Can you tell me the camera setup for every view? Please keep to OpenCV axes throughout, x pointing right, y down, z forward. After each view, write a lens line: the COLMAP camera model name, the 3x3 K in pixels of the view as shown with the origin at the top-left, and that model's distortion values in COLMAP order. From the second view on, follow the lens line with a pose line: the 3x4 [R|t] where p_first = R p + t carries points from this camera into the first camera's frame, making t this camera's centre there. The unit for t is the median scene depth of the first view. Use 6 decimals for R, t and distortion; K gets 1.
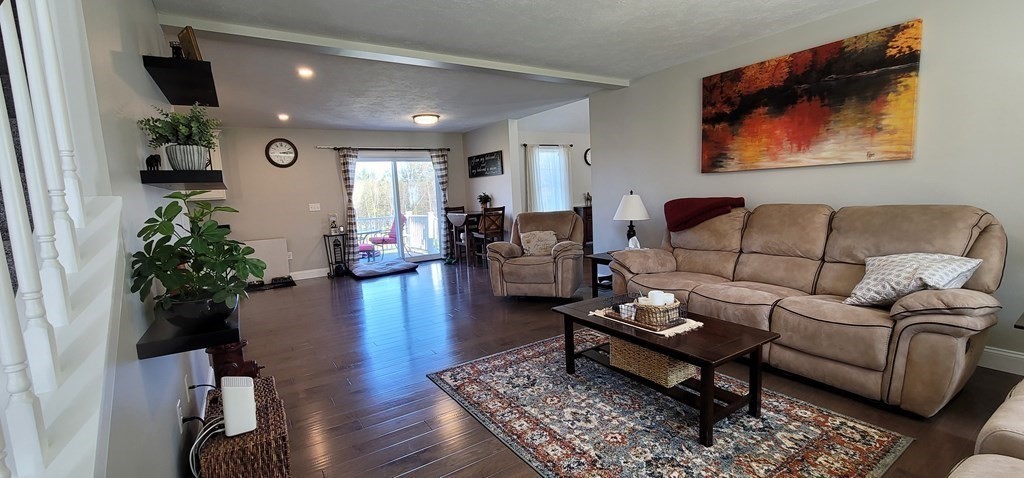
lens RADIAL K [[419.6, 0, 508.8], [0, 419.6, 238.6], [0, 0, 1]] dist [-0.007355, 0.002378]
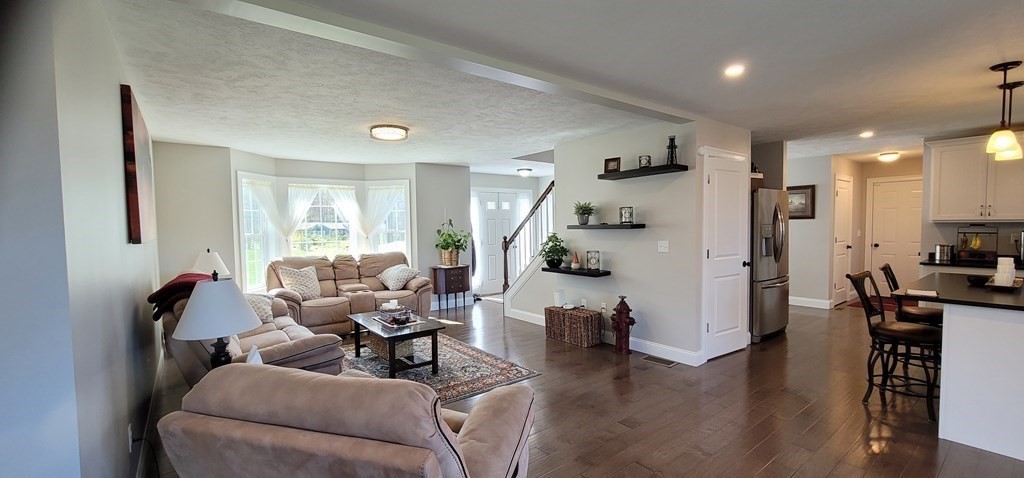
lens RADIAL K [[419.6, 0, 509.9], [0, 419.6, 243.3], [0, 0, 1]] dist [-0.007355, 0.002378]
pose [[-0.993825, 0.068381, -0.087386, -0.006921], [0.053867, 0.985837, 0.158817, -0.267772], [0.097009, 0.153129, -0.983433, 1.970969]]
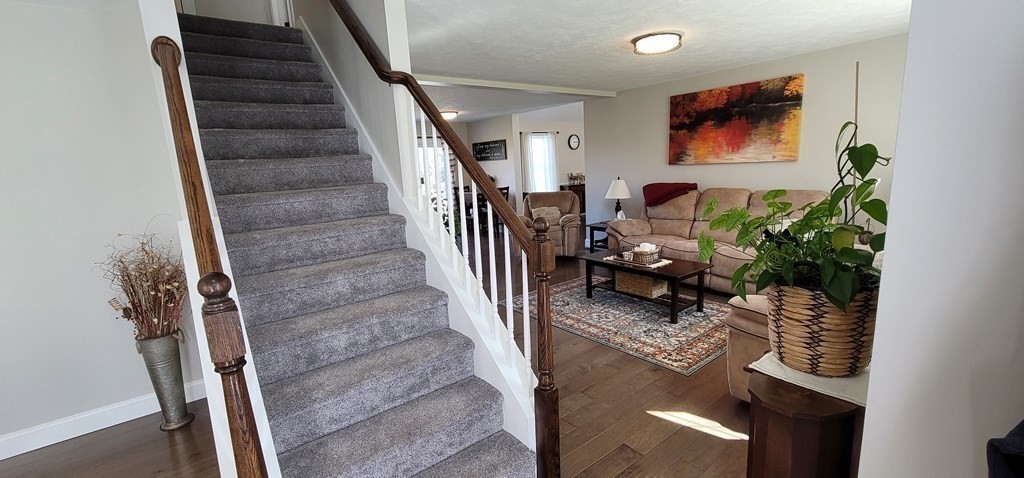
lens RADIAL K [[419.6, 0, 509.4], [0, 419.6, 237.9], [0, 0, 1]] dist [-0.007355, 0.002378]
pose [[0.996250, -0.016497, 0.084936, -0.237785], [0.011372, 0.998105, 0.060473, -0.002796], [-0.085772, -0.059280, 0.994550, -0.444923]]
